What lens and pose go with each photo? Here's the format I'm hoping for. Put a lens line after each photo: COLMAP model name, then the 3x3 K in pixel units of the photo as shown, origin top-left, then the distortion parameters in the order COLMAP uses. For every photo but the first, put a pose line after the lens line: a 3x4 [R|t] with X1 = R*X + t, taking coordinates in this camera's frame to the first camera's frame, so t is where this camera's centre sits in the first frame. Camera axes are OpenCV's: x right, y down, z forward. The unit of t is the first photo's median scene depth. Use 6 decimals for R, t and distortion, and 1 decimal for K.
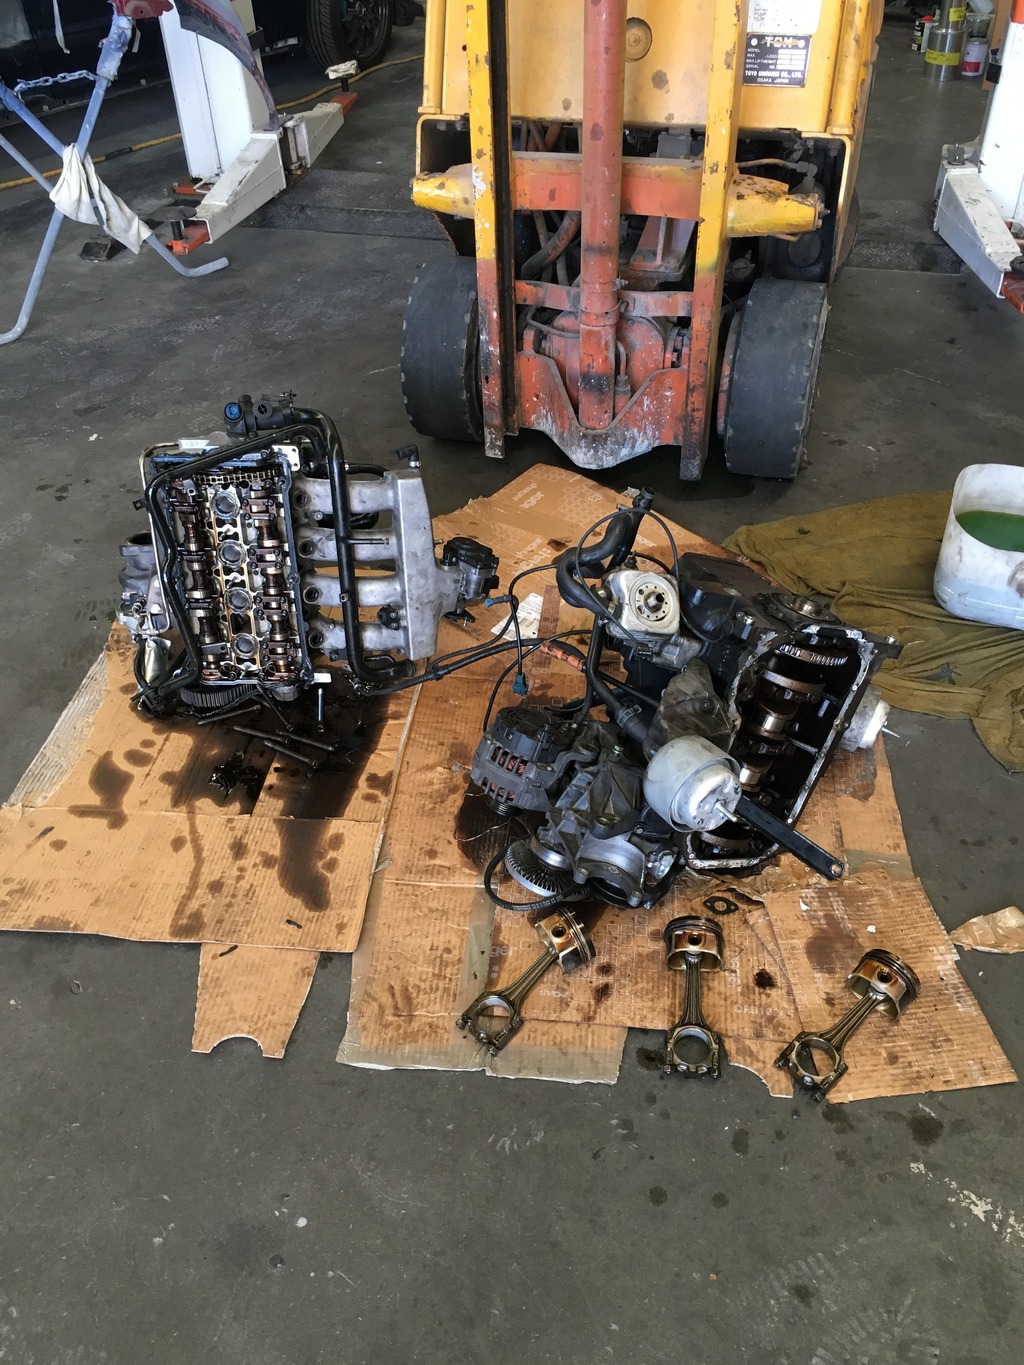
lens RADIAL K [[1152.9, 0, 515.7], [0, 1152.9, 672.5], [0, 0, 1]] dist [0.106350, -0.169625]
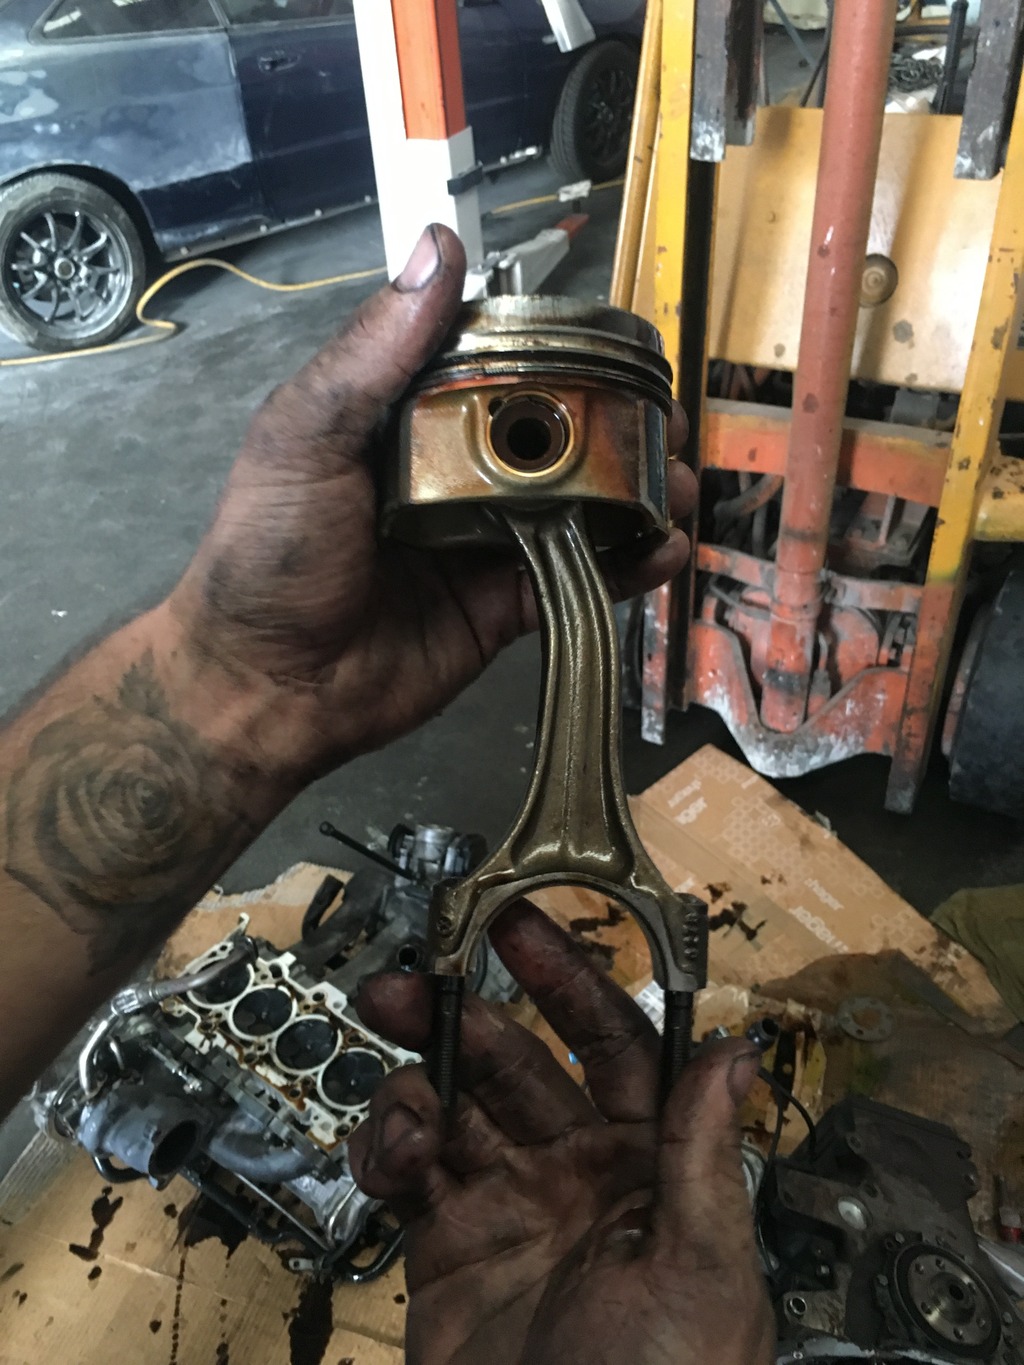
lens RADIAL K [[1149.5, 0, 509.4], [0, 1149.5, 675.9], [0, 0, 1]] dist [0.097027, -0.165945]
pose [[0.975850, 0.104476, -0.191836, 0.036167], [-0.108630, 0.994019, -0.011238, -0.222621], [0.189515, 0.031806, 0.981363, 0.183522]]
